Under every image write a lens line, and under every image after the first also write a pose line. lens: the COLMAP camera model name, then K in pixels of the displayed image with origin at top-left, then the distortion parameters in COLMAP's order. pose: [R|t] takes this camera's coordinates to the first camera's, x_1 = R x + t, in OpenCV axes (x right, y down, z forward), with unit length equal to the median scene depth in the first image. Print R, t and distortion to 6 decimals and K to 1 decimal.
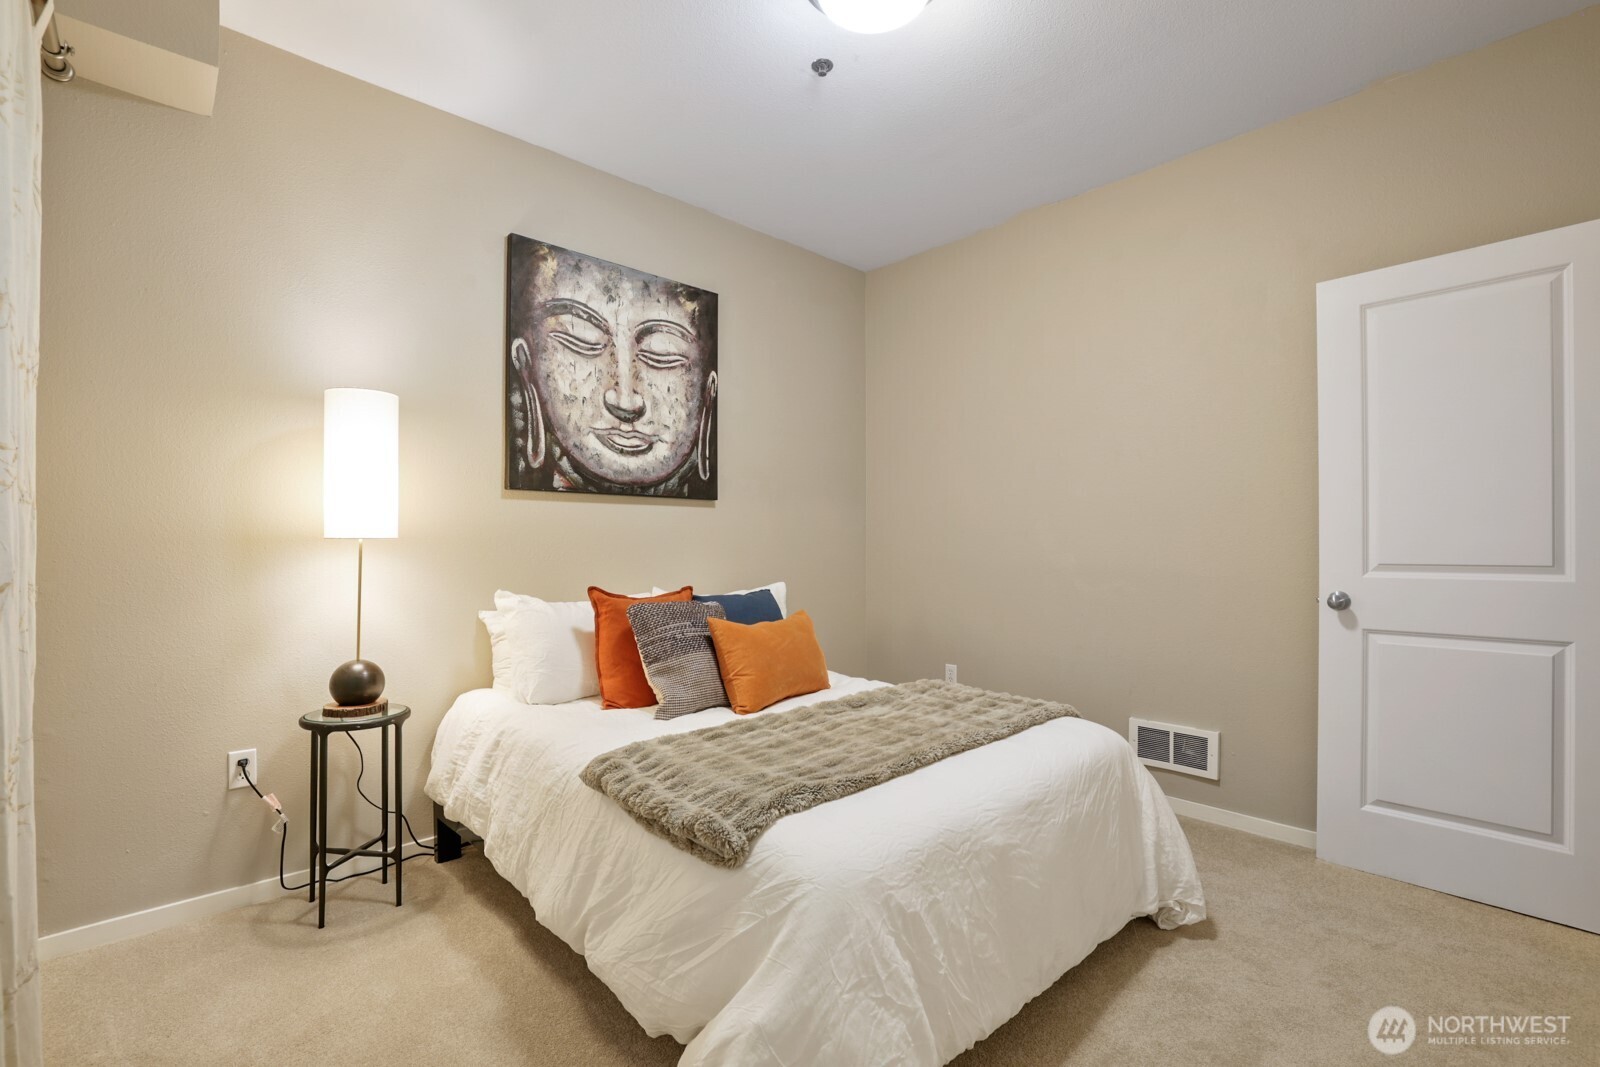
lens RADIAL K [[687.3, 0, 813.0], [0, 687.3, 543.8], [0, 0, 1]] dist [-0.051099, 0.019507]
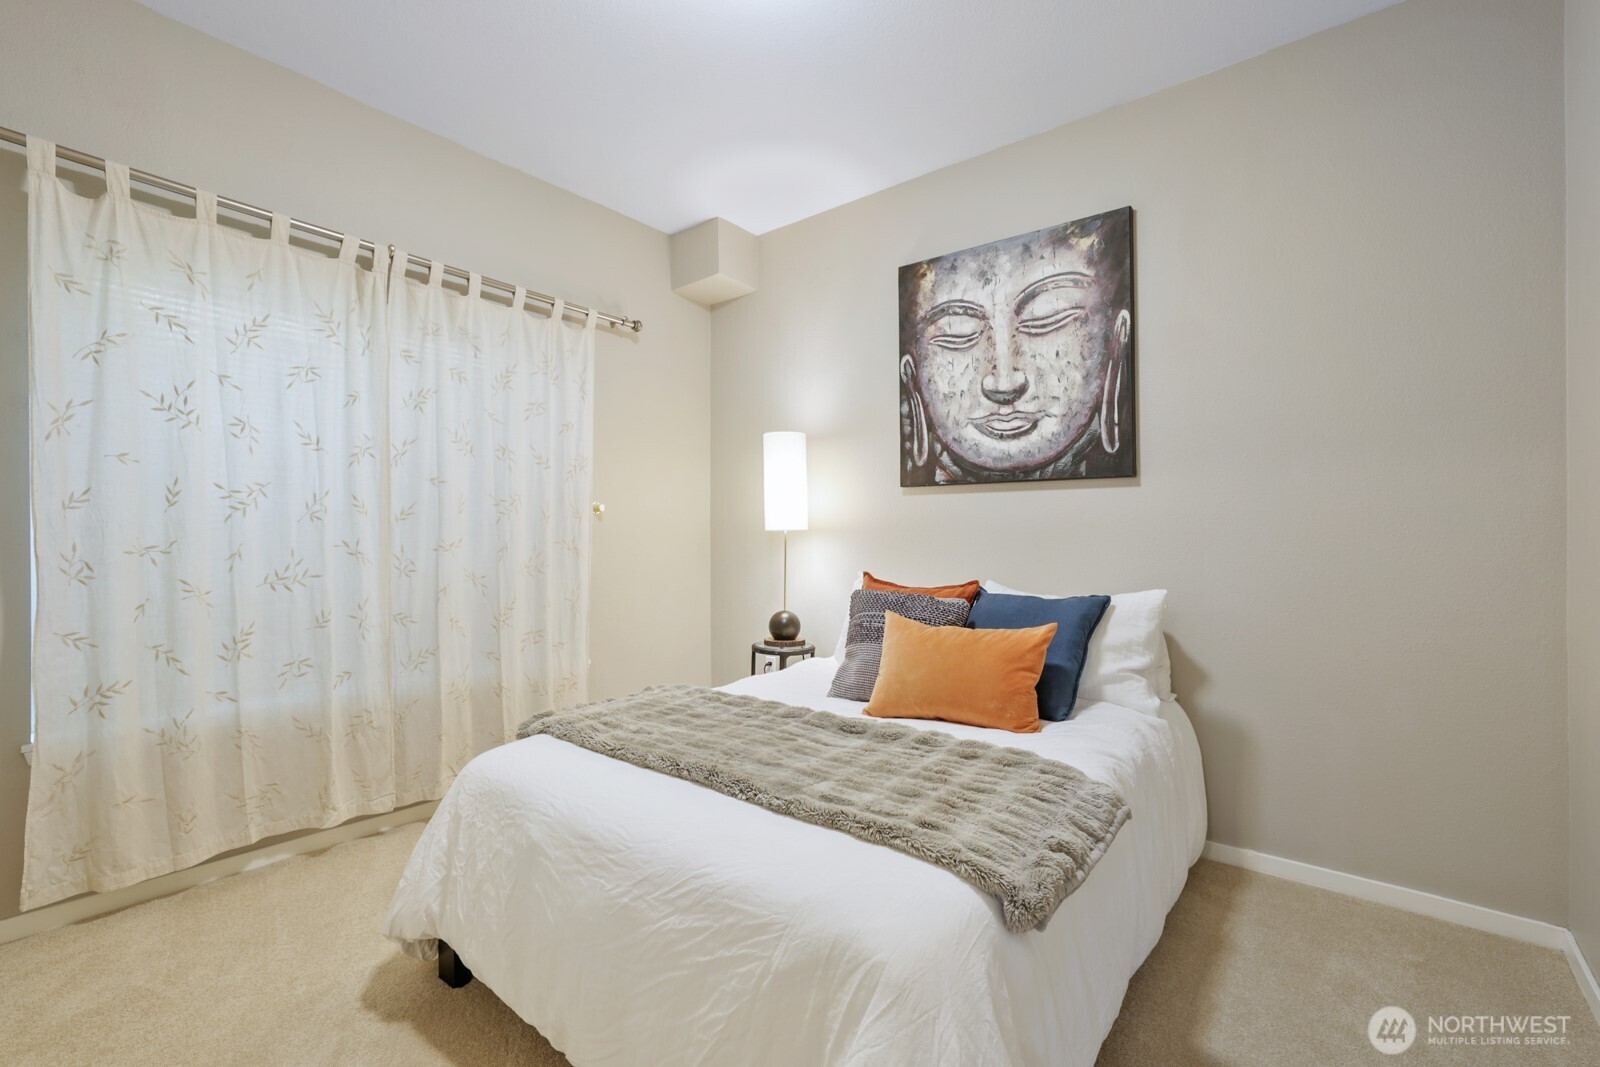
lens RADIAL K [[687.3, 0, 813.0], [0, 687.3, 543.8], [0, 0, 1]] dist [-0.051099, 0.019507]
pose [[0.150214, 0.011790, -0.988583, 0.627540], [-0.001891, 0.999930, 0.011638, 0.003154], [0.988652, 0.000121, 0.150226, 0.606016]]
